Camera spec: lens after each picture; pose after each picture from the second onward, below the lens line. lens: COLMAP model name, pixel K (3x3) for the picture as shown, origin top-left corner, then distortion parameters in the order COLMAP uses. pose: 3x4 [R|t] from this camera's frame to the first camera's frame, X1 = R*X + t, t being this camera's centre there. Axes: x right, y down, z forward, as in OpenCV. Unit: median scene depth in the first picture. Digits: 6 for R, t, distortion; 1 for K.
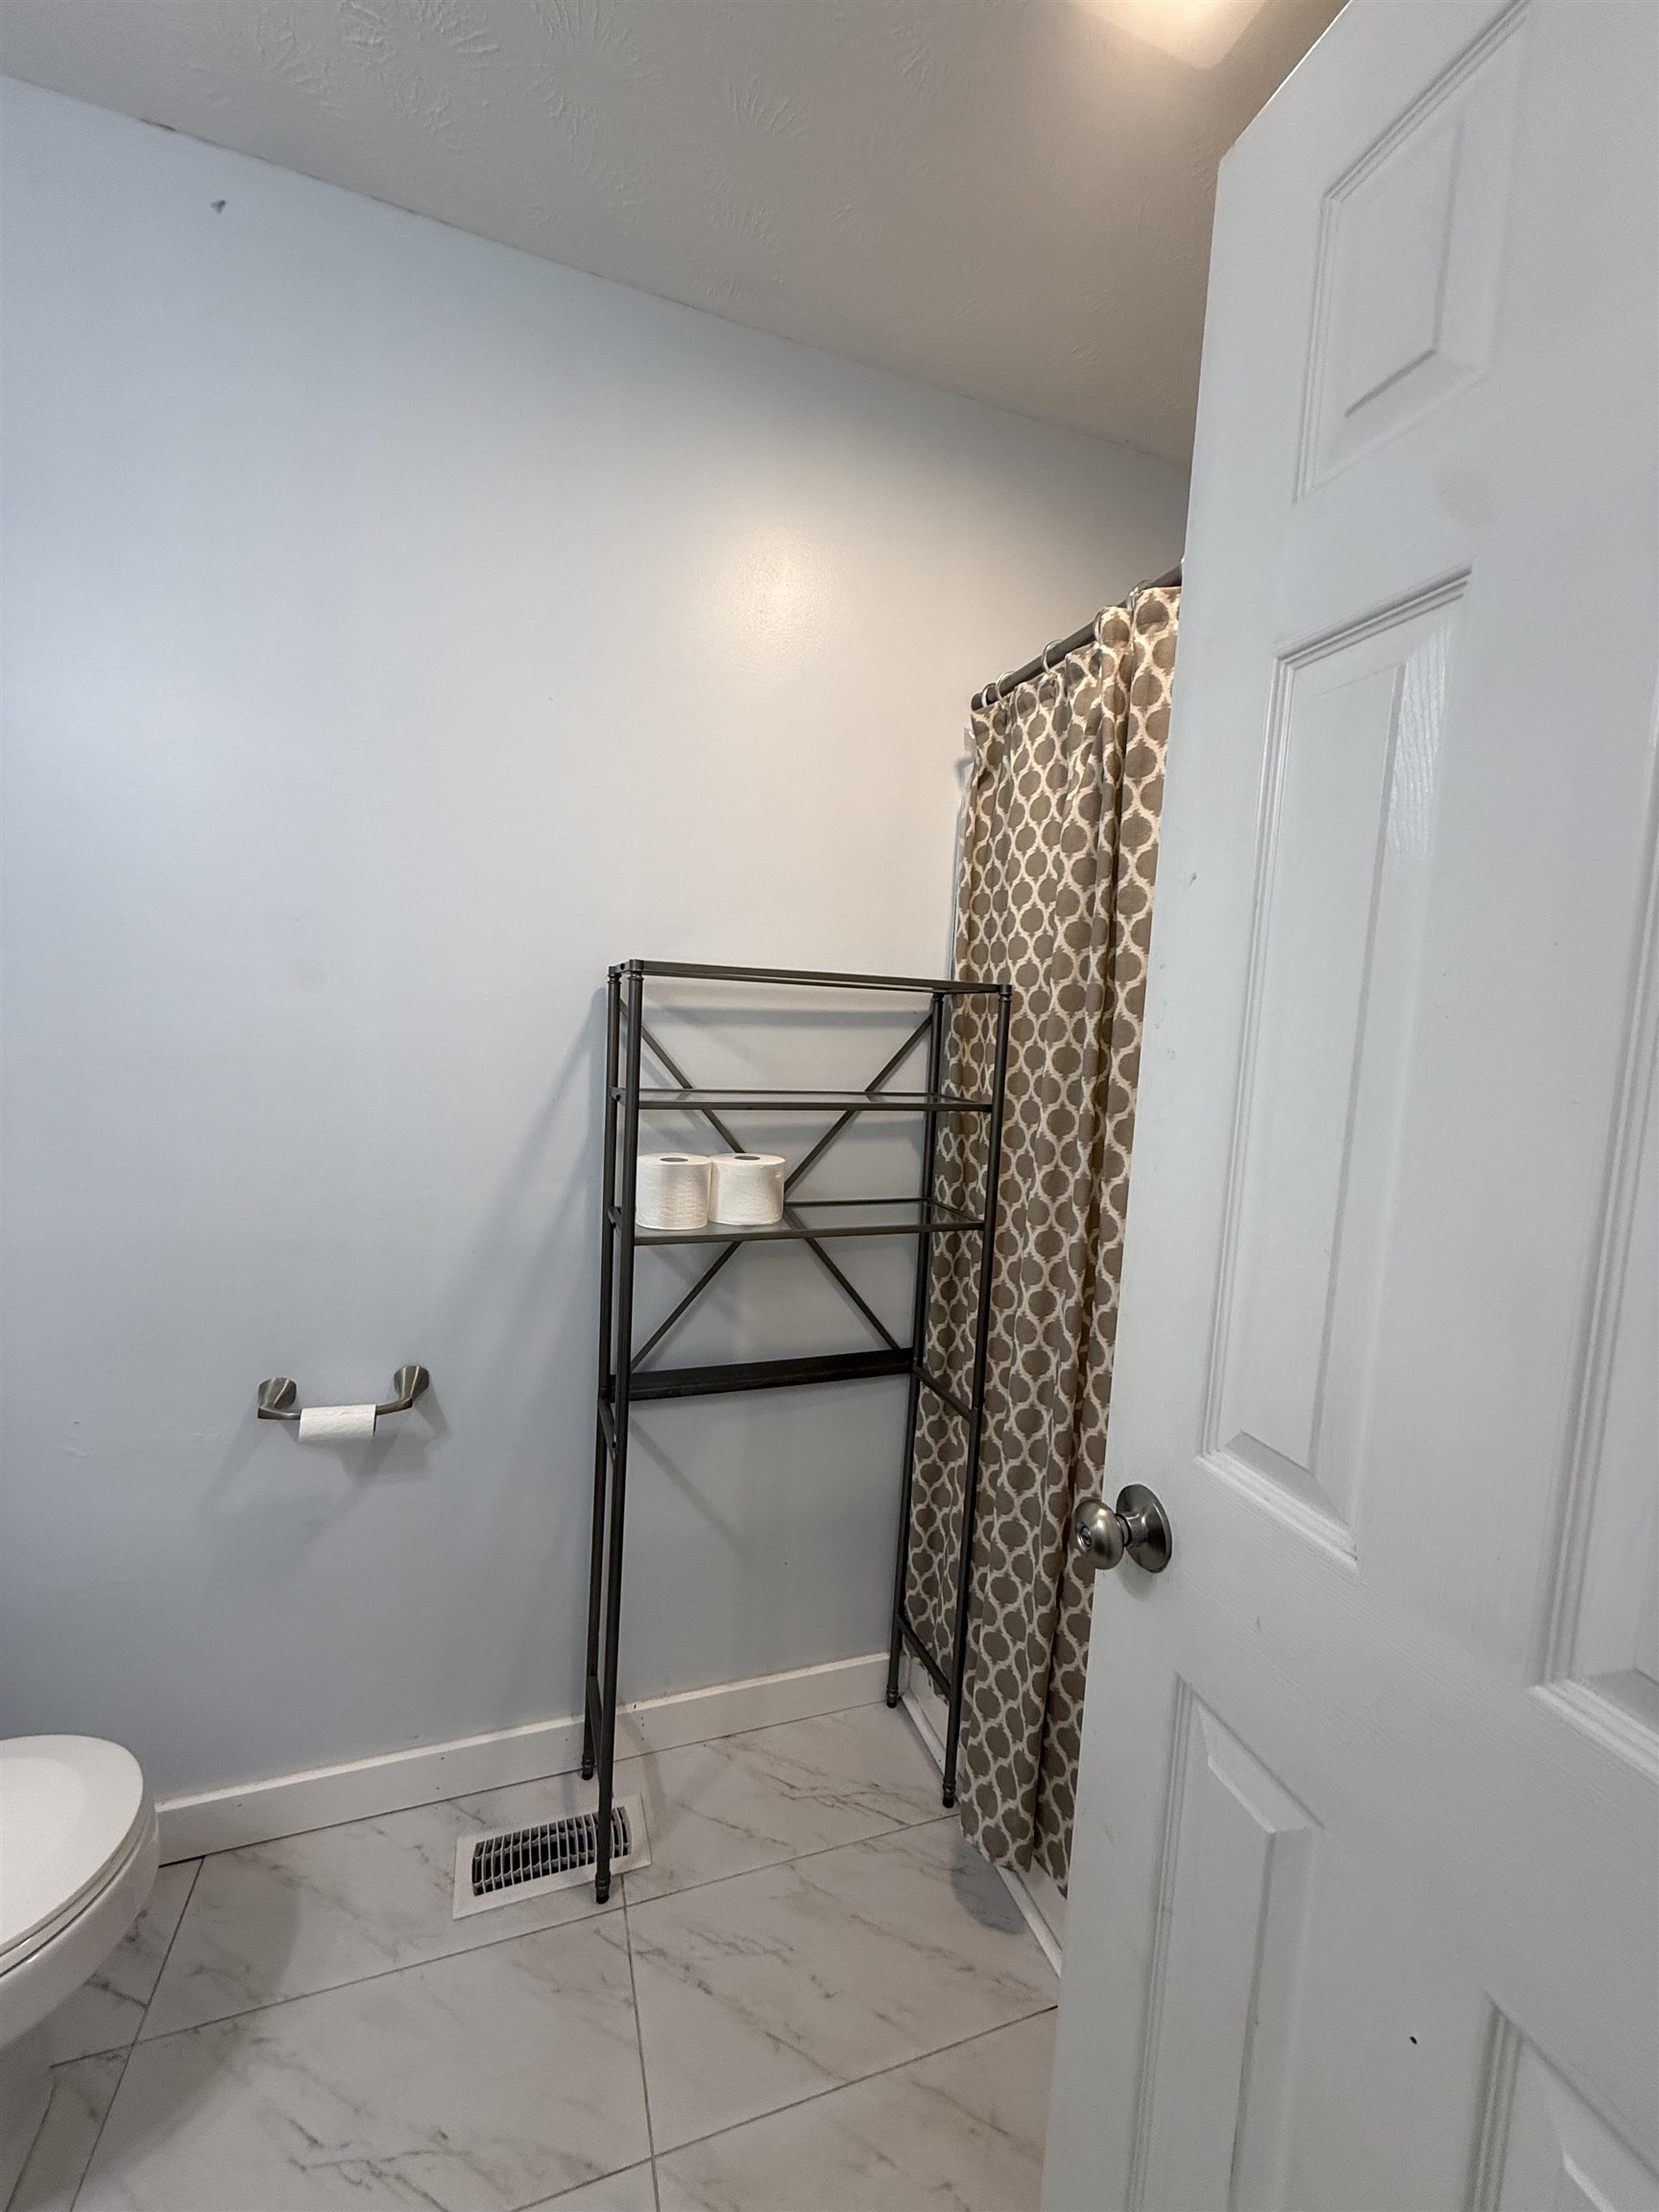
lens RADIAL K [[884.8, 0, 829.0], [0, 884.8, 1102.7], [0, 0, 1]] dist [0.000695, 0.000013]
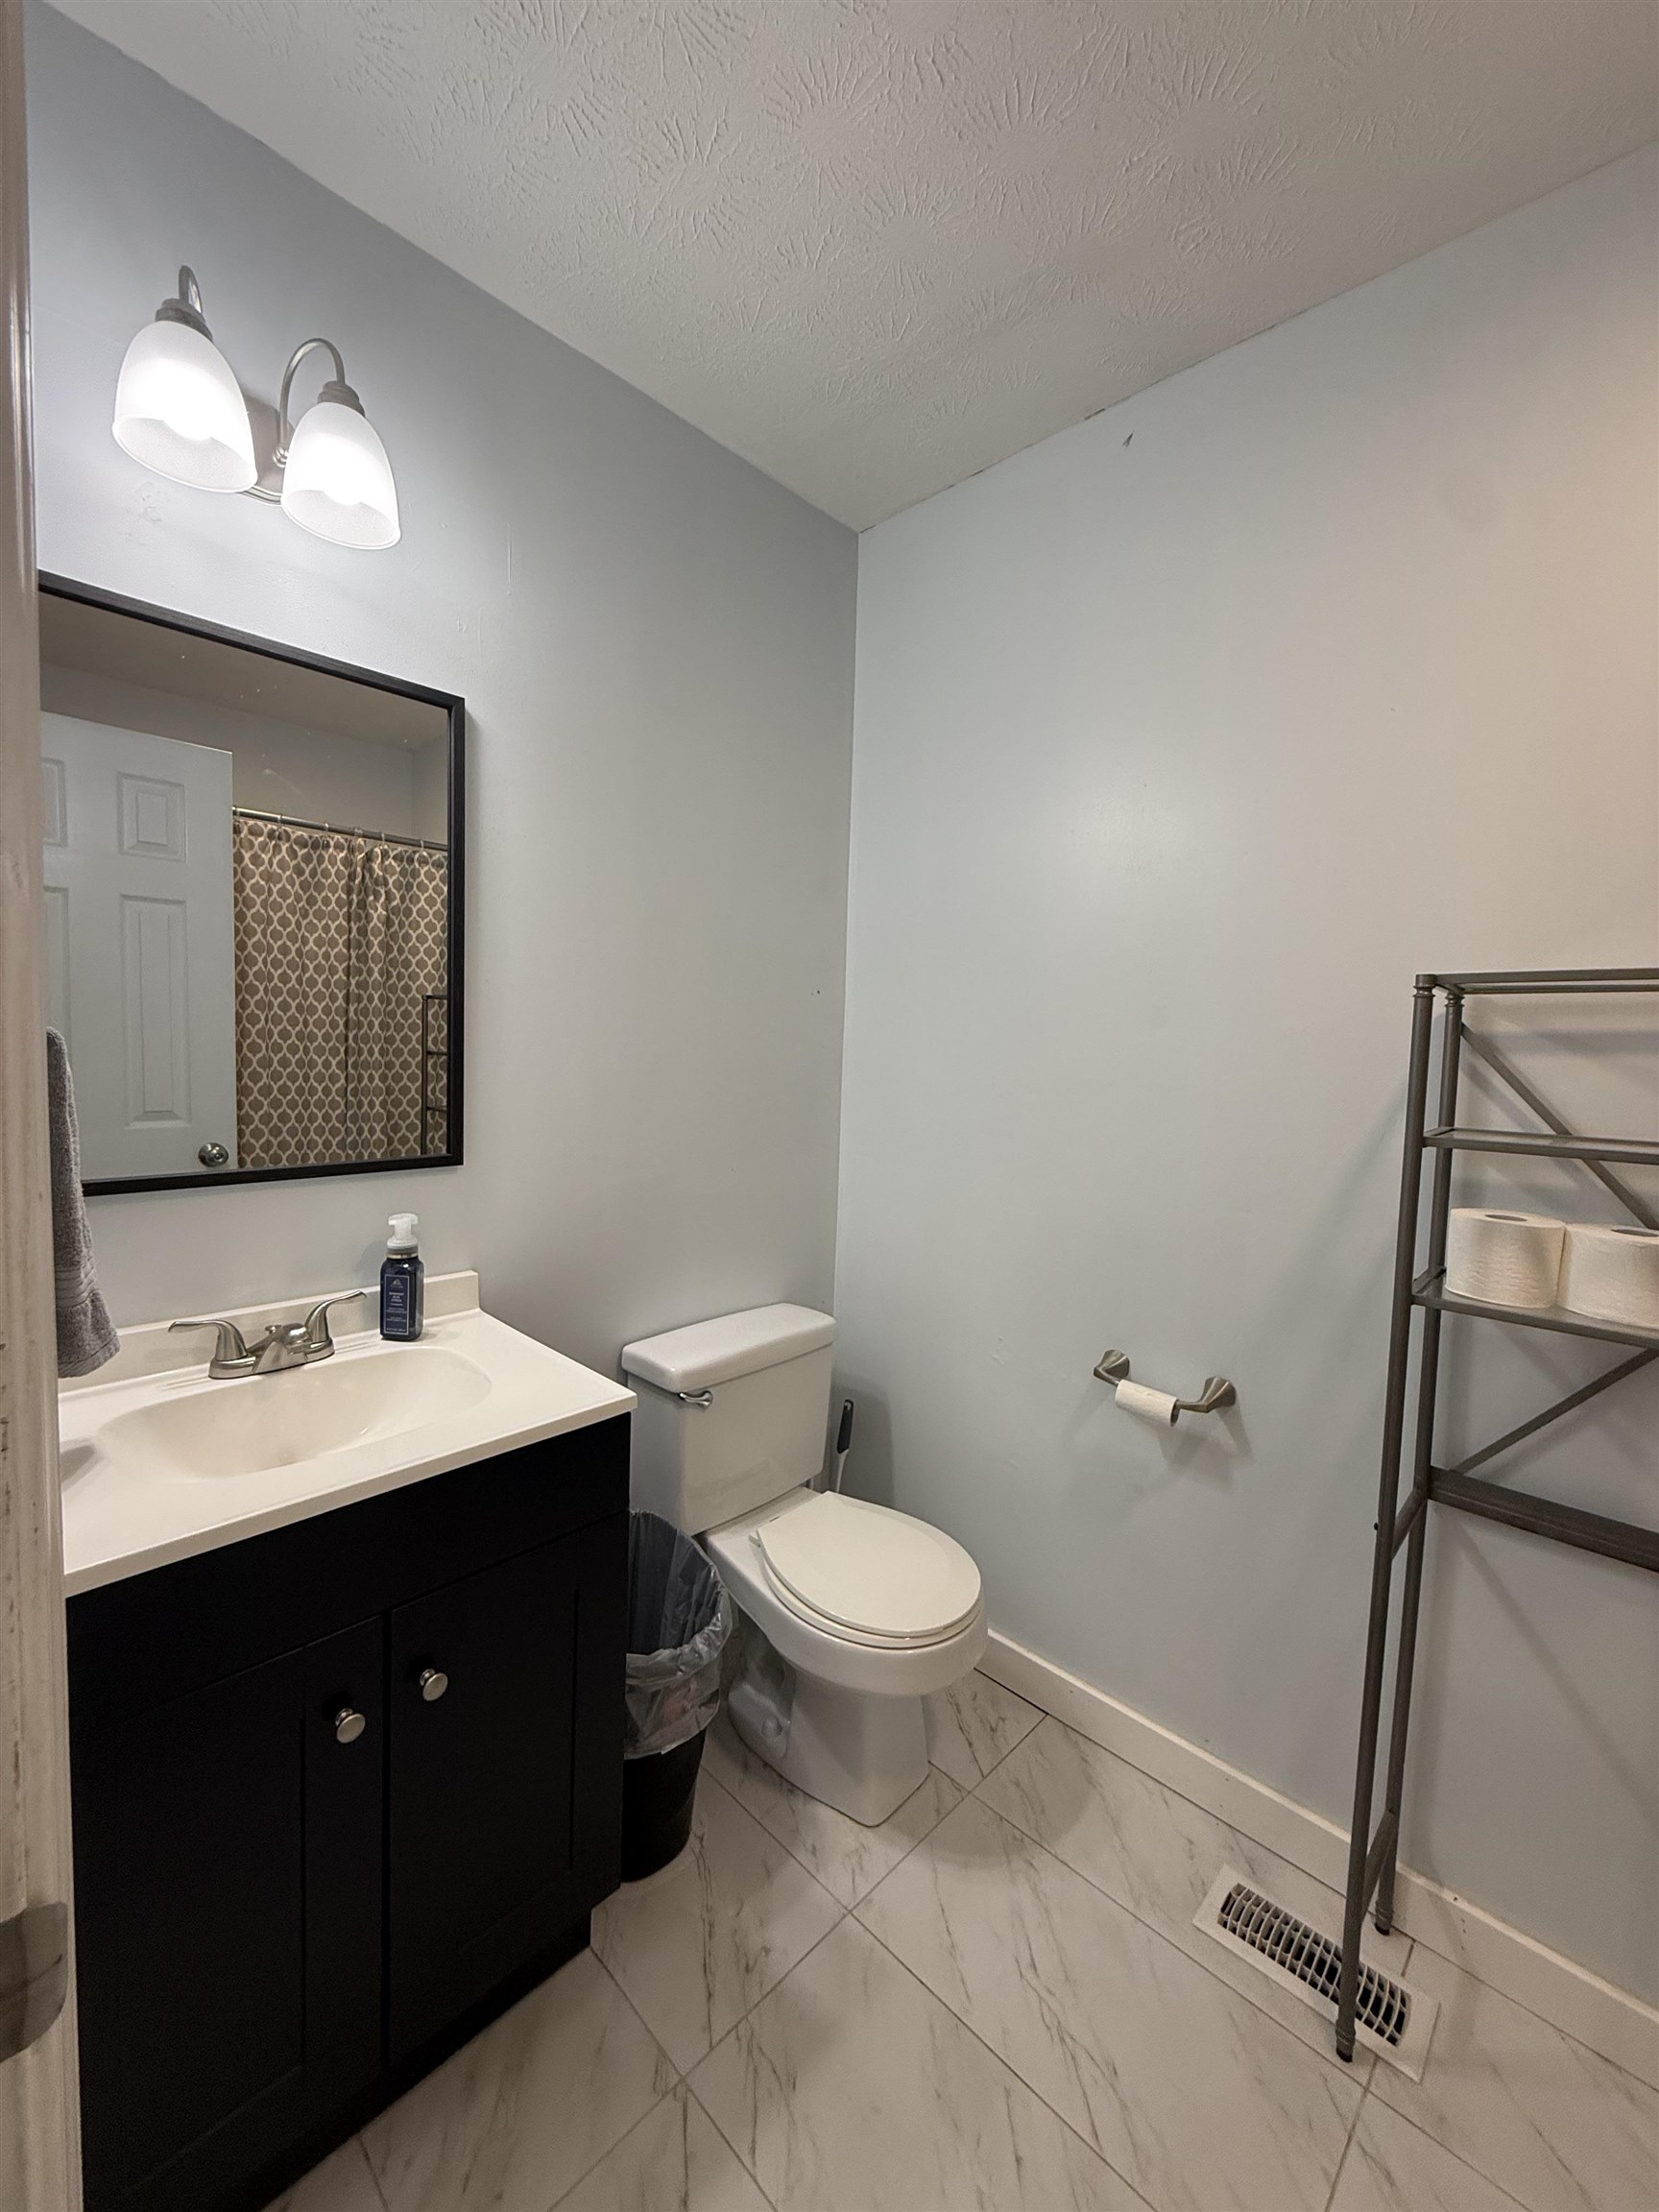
lens RADIAL K [[884.8, 0, 822.3], [0, 884.8, 1099.8], [0, 0, 1]] dist [0.000695, 0.000013]
pose [[0.439577, 0.023676, -0.897893, 0.268322], [-0.087598, 0.996017, -0.016621, 0.025381], [0.893923, 0.085960, 0.439900, 0.078954]]
